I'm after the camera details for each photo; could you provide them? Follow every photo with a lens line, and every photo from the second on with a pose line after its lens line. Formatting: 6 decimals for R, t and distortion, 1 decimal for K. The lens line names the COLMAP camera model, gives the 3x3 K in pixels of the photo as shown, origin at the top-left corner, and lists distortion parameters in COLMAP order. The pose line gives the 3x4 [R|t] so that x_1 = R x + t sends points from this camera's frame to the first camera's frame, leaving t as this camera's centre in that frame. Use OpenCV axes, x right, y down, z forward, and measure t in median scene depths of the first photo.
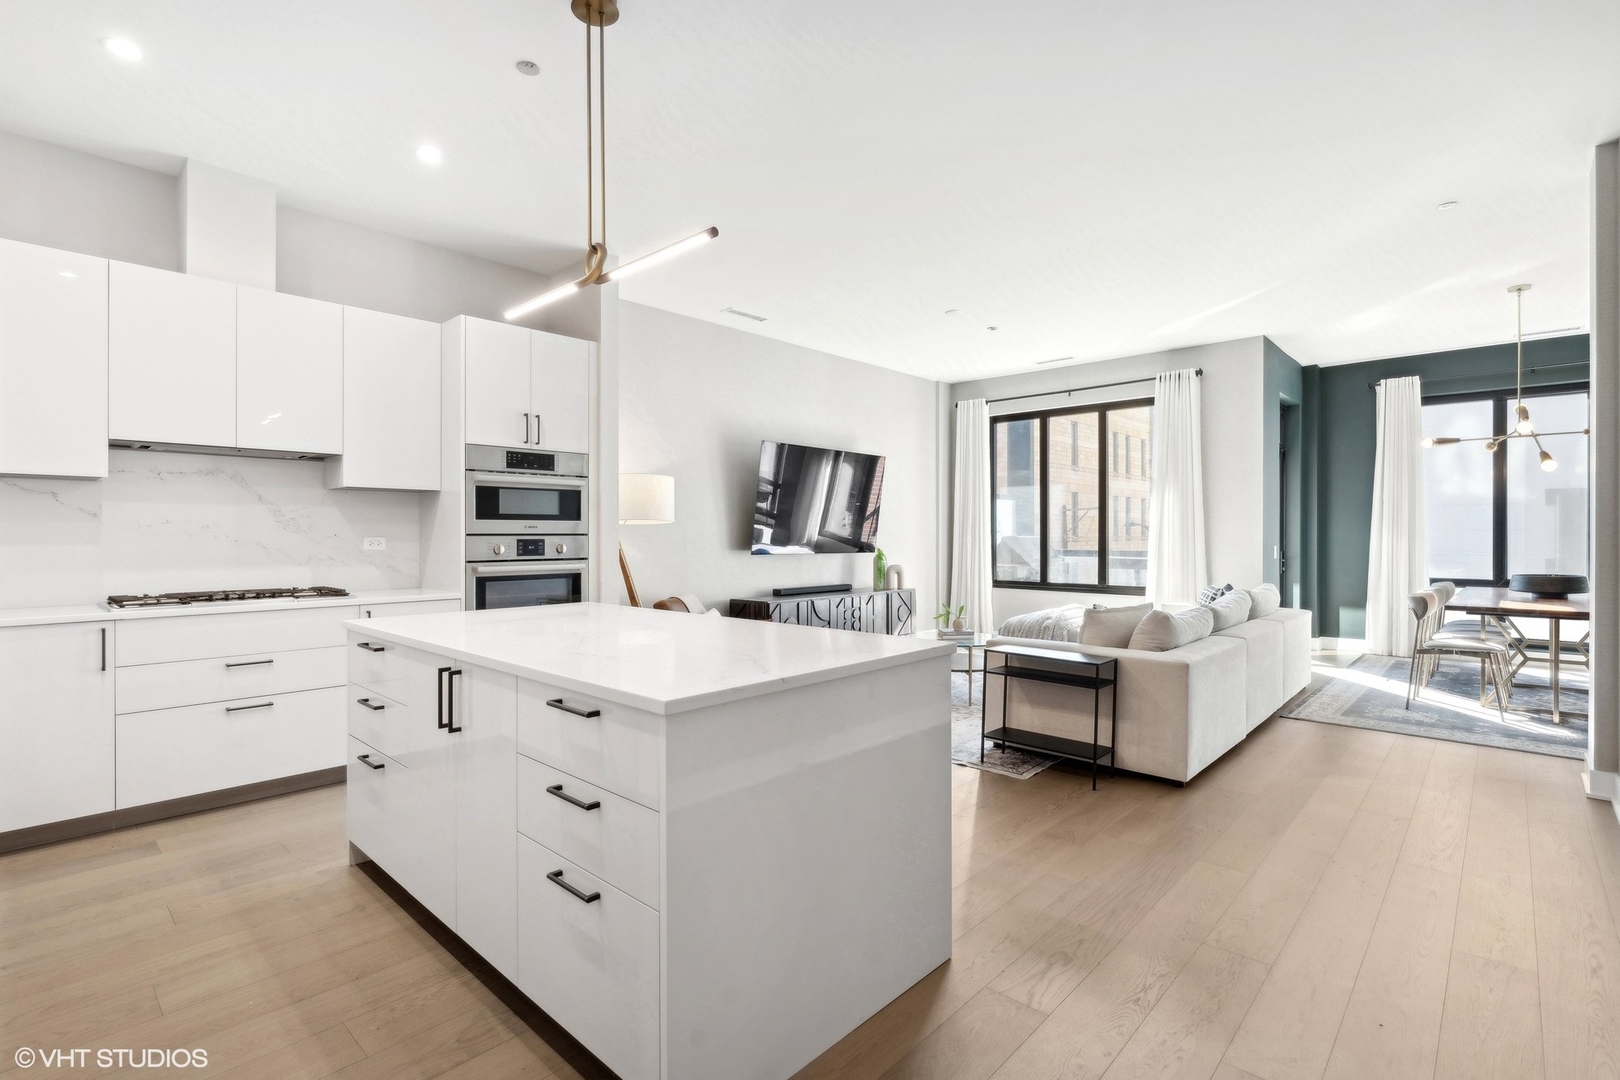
lens RADIAL K [[755.9, 0, 805.2], [0, 755.9, 537.3], [0, 0, 1]] dist [-0.001836, 0.000132]
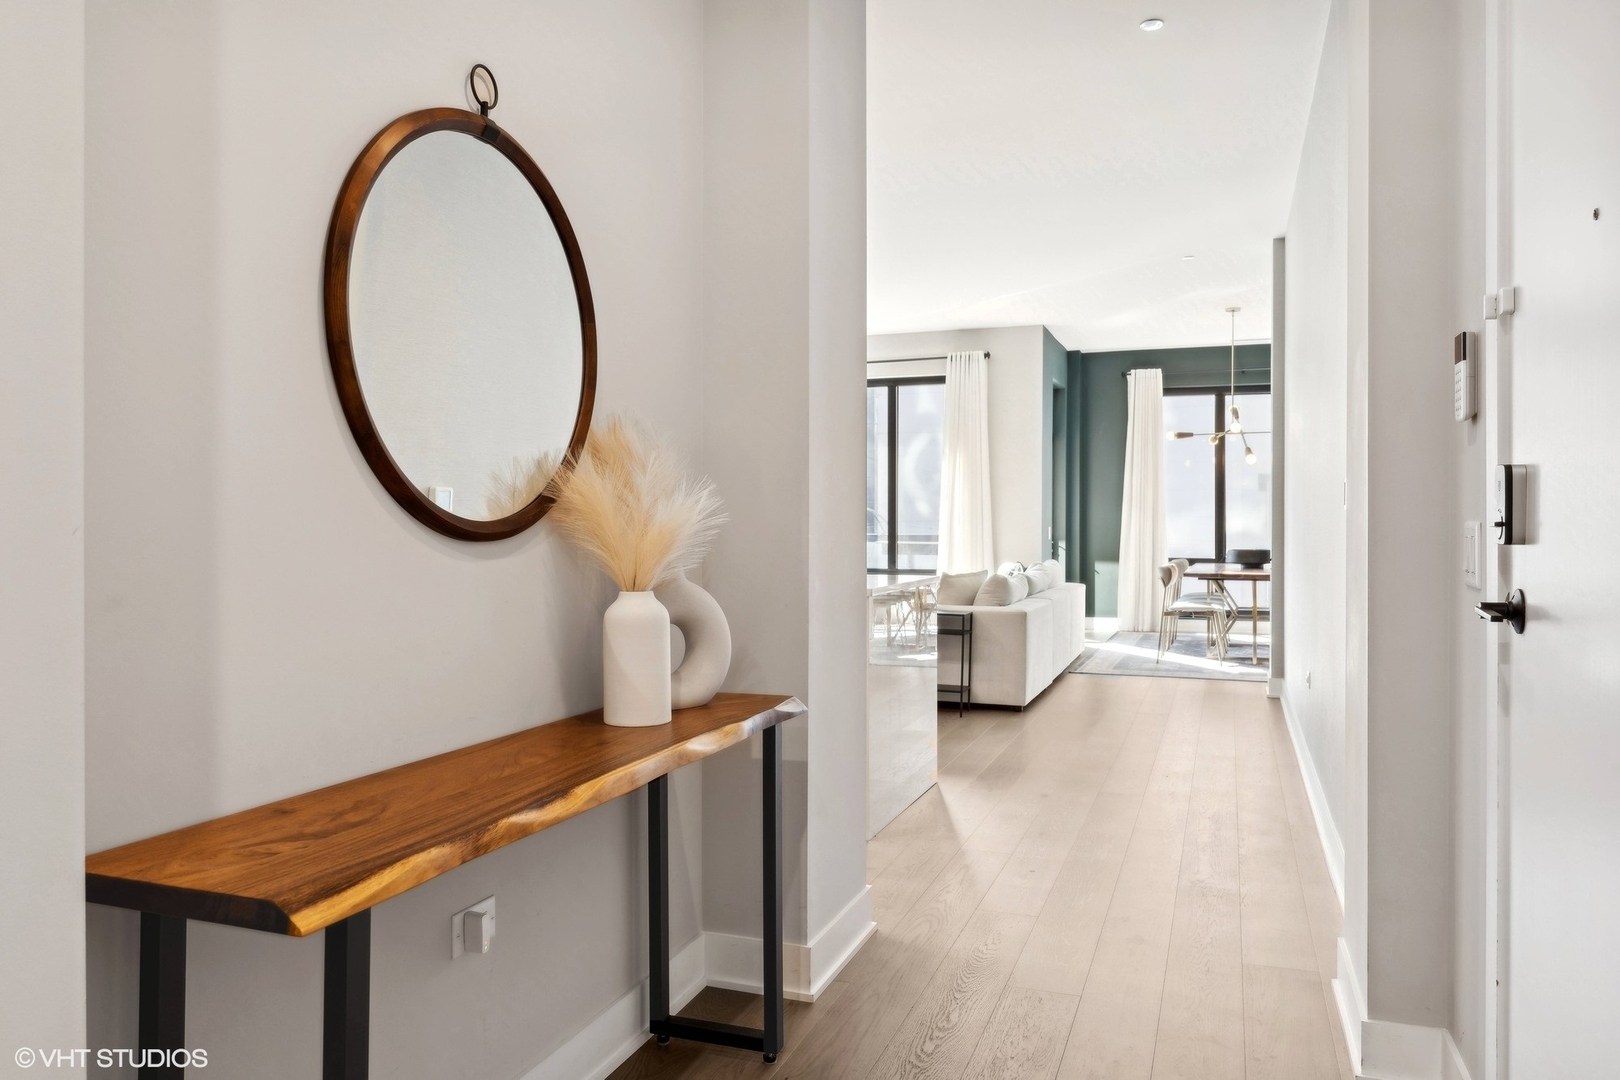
lens RADIAL K [[1144.3, 0, 810.5], [0, 1144.3, 532.4], [0, 0, 1]] dist [-0.000397, -0.000333]
pose [[0.921322, -0.001602, 0.388798, -0.410720], [0.000086, 0.999992, 0.003919, 0.018145], [-0.388801, -0.003577, 0.921315, -0.450085]]
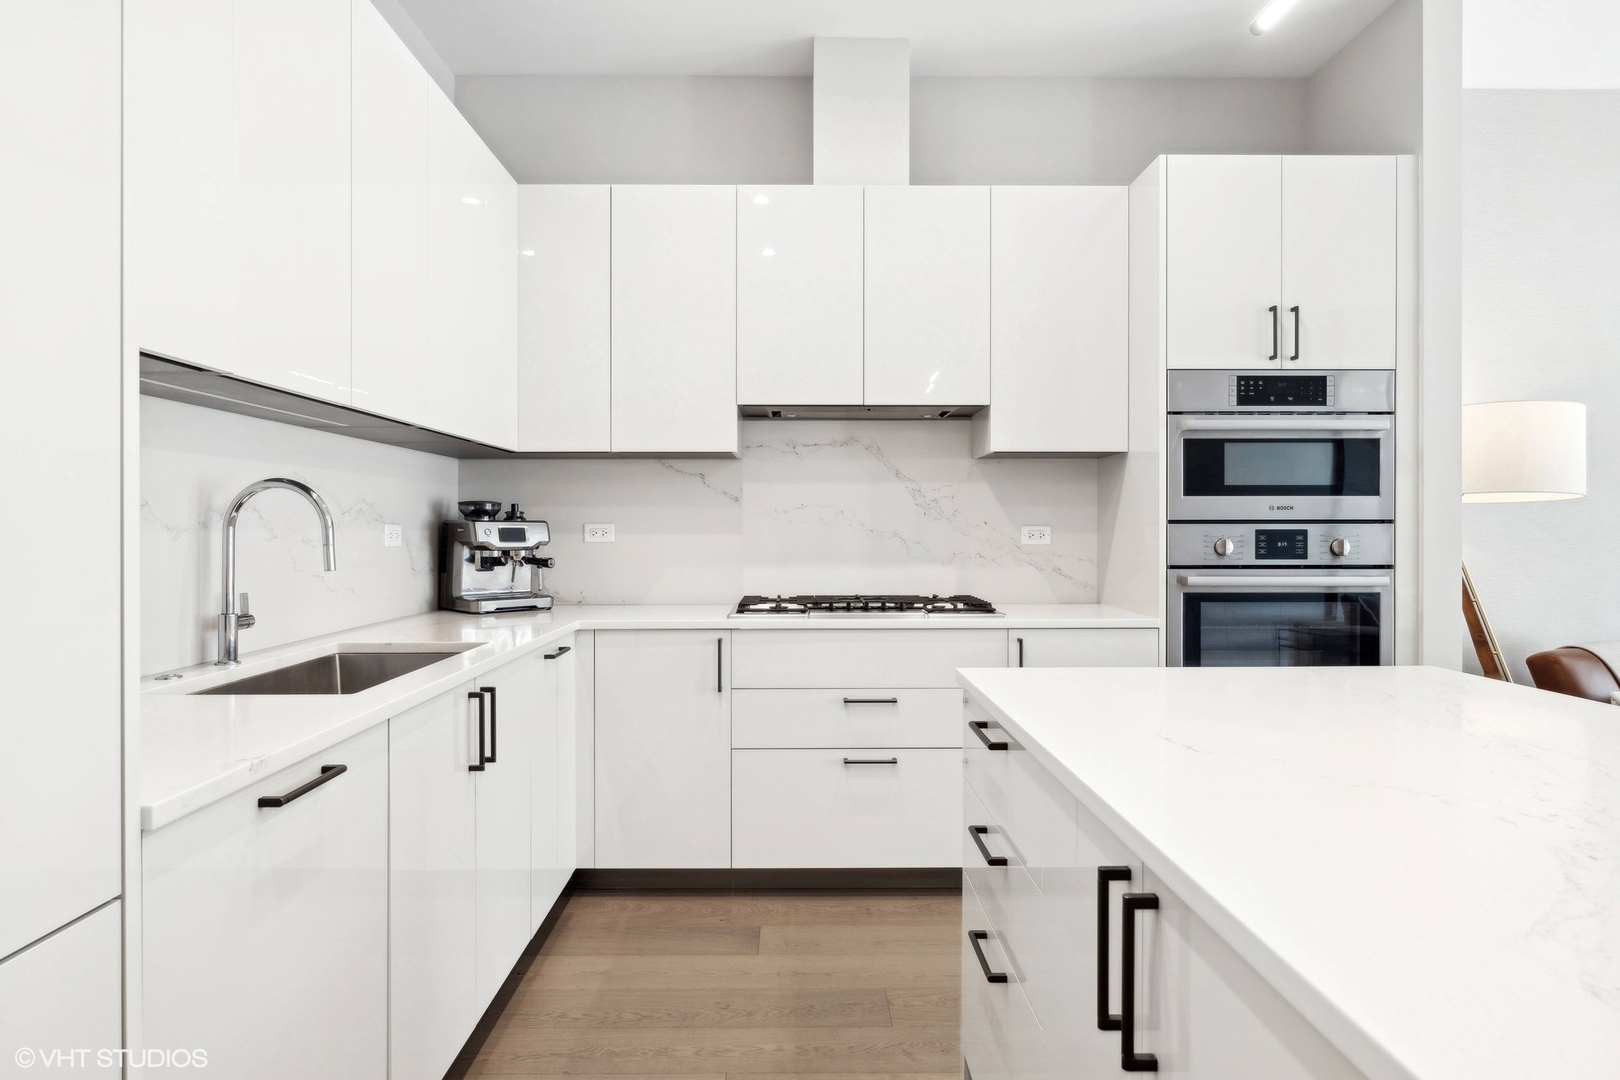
lens RADIAL K [[894.4, 0, 805.5], [0, 894.4, 528.9], [0, 0, 1]] dist [0.000936, 0.000131]
pose [[0.691341, 0.002070, -0.722526, -0.112132], [-0.001824, 0.999998, 0.001120, 0.001734], [0.722527, 0.000543, 0.691343, 0.251045]]
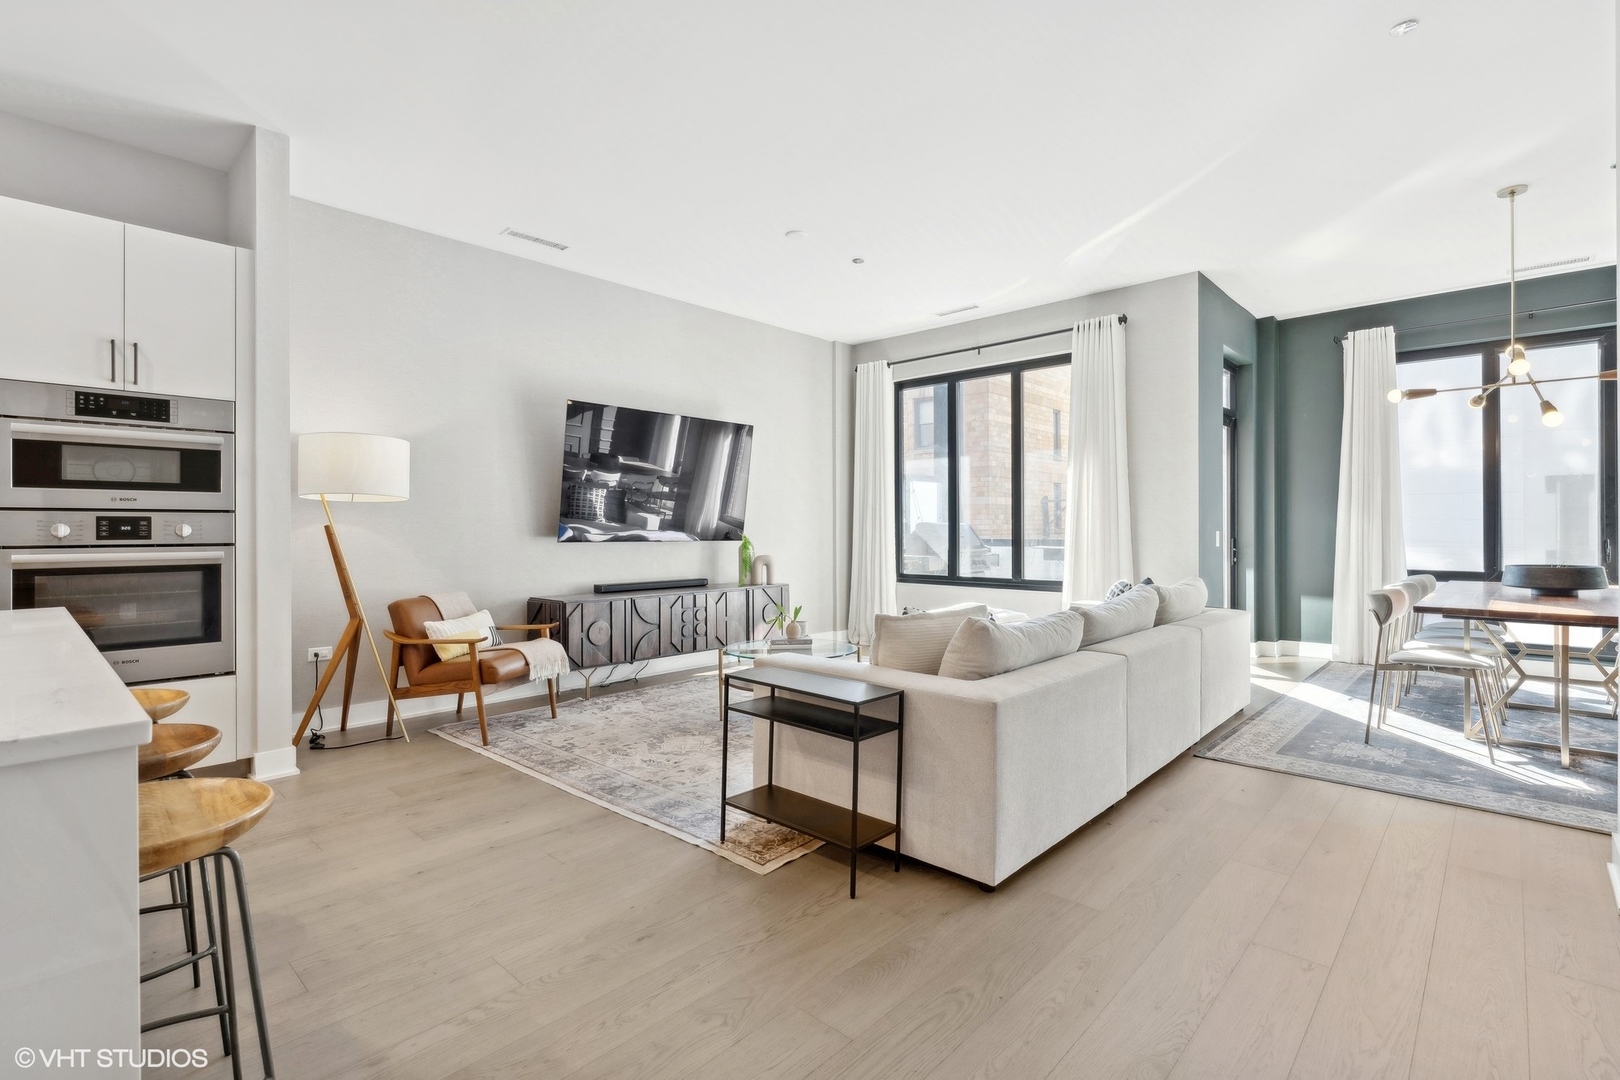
lens RADIAL K [[755.7, 0, 801.2], [0, 755.7, 527.9], [0, 0, 1]] dist [-0.002173, 0.000105]
pose [[0.999995, -0.001526, -0.002607, 0.245783], [0.001515, 0.999989, -0.004335, 0.015378], [0.002613, 0.004331, 0.999987, 0.254768]]
